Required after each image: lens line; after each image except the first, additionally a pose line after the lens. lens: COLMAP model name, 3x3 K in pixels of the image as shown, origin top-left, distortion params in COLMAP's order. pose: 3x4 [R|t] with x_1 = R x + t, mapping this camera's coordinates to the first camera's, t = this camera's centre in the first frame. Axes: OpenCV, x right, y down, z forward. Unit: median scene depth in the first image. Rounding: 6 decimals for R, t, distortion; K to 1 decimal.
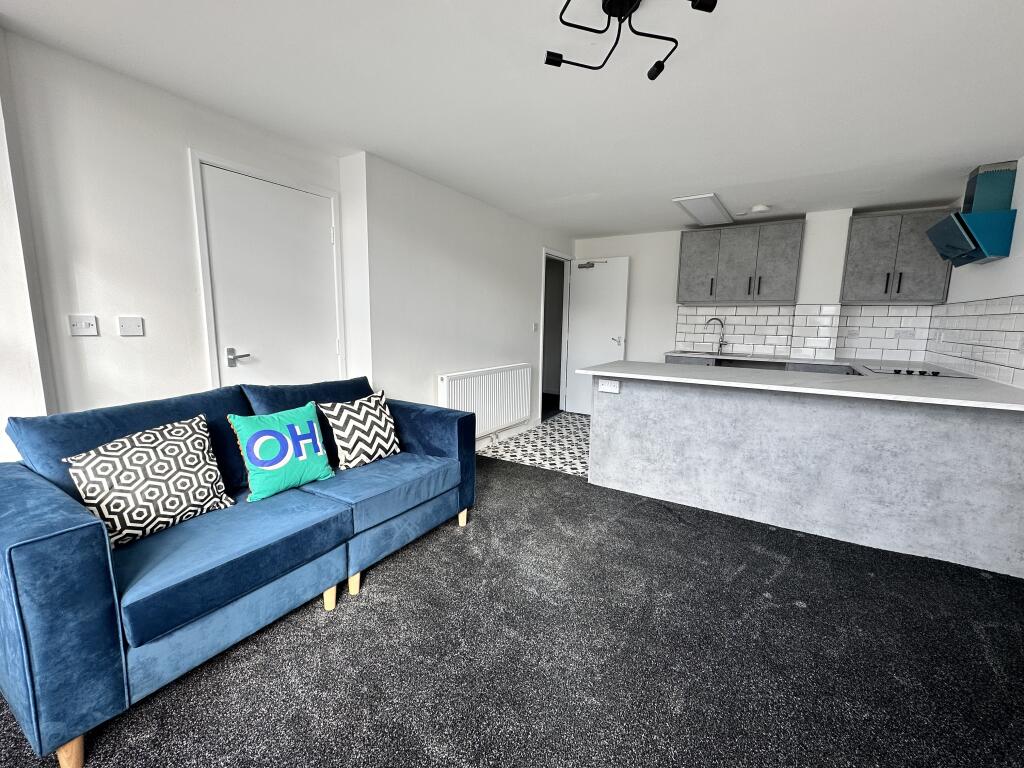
lens RADIAL K [[442.2, 0, 510.6], [0, 442.2, 386.7], [0, 0, 1]] dist [0.000997, 0.000037]
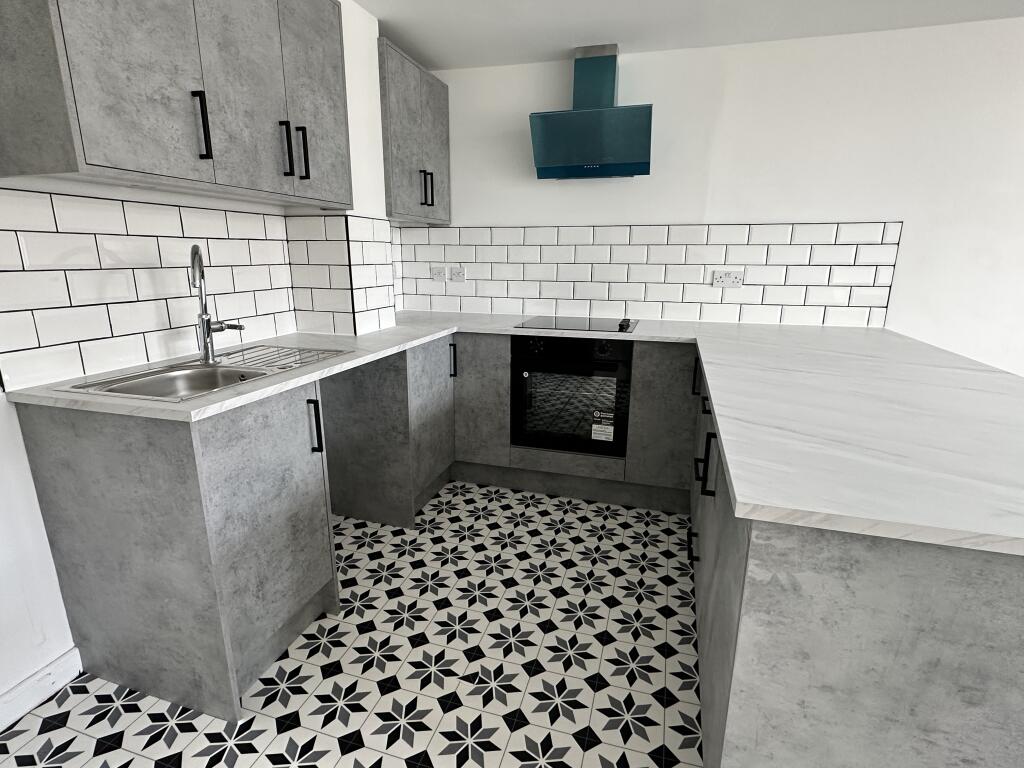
lens RADIAL K [[520.6, 0, 516.8], [0, 520.6, 387.6], [0, 0, 1]] dist [-0.002188, -0.001525]
pose [[-0.247784, -0.255920, 0.934403, 0.140050], [0.139256, 0.945056, 0.295765, -0.265663], [-0.958755, 0.203407, -0.198531, 1.692330]]
